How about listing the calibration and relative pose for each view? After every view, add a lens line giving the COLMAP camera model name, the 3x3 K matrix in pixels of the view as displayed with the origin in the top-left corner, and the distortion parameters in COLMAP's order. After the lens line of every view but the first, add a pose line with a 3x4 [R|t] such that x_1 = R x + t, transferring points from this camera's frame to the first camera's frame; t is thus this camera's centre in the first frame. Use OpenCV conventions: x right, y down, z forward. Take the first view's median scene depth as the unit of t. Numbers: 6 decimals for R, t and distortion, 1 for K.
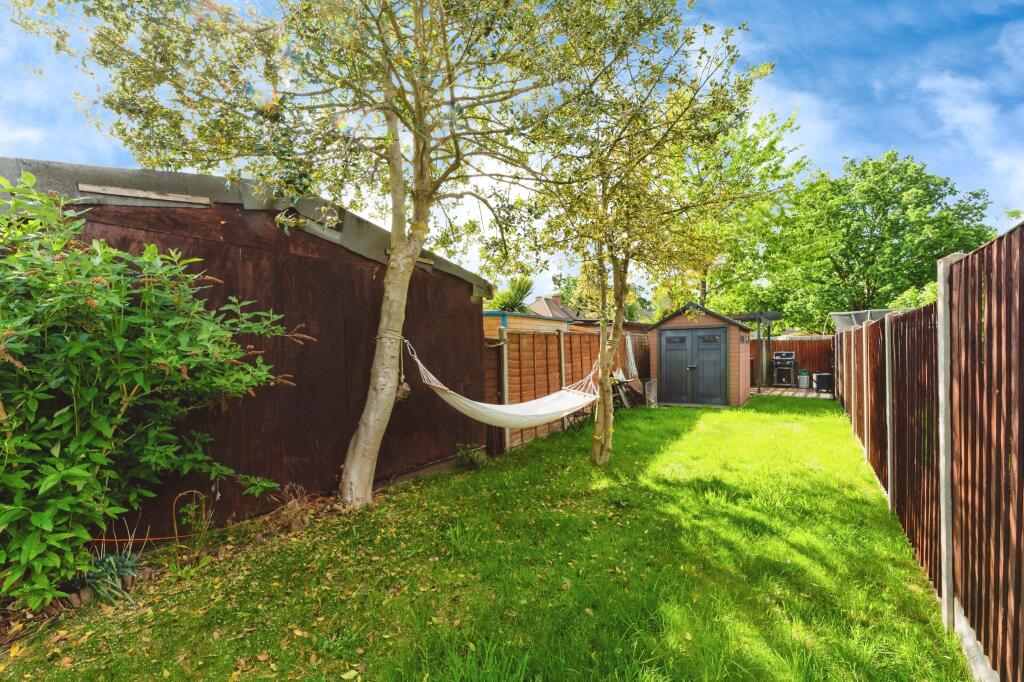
lens RADIAL K [[427.1, 0, 515.2], [0, 427.1, 346.5], [0, 0, 1]] dist [0.001014, -0.000484]
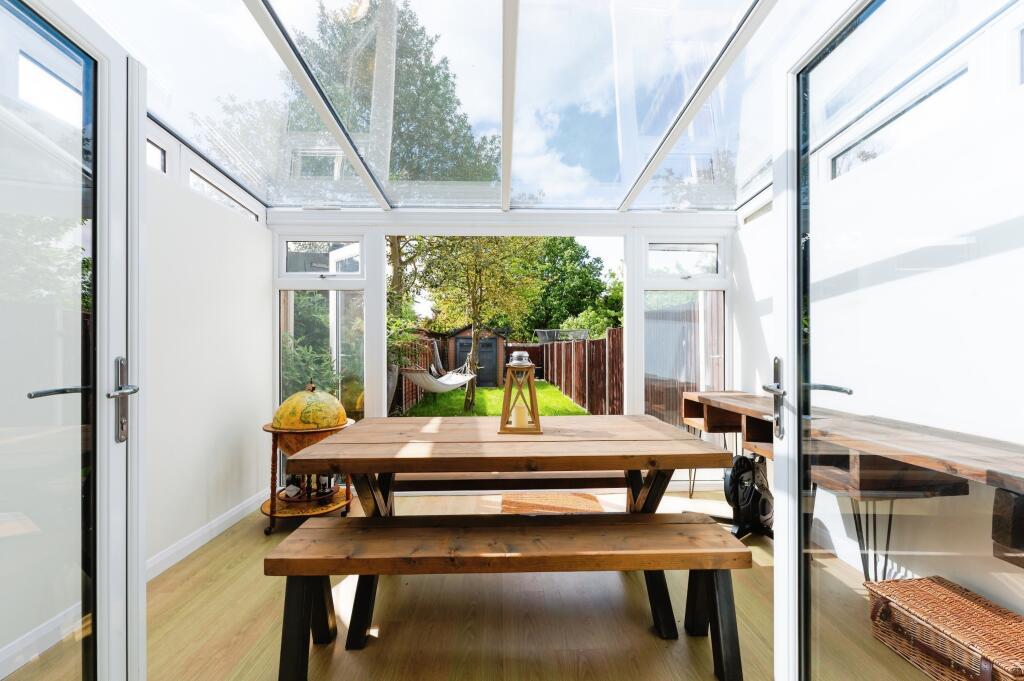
lens RADIAL K [[427.1, 0, 507.3], [0, 427.1, 342.1], [0, 0, 1]] dist [0.001014, -0.000484]
pose [[0.808637, 0.023557, 0.587836, -0.170064], [-0.015400, 0.999703, -0.018879, -0.000072], [-0.588106, 0.006213, 0.808760, -0.133958]]
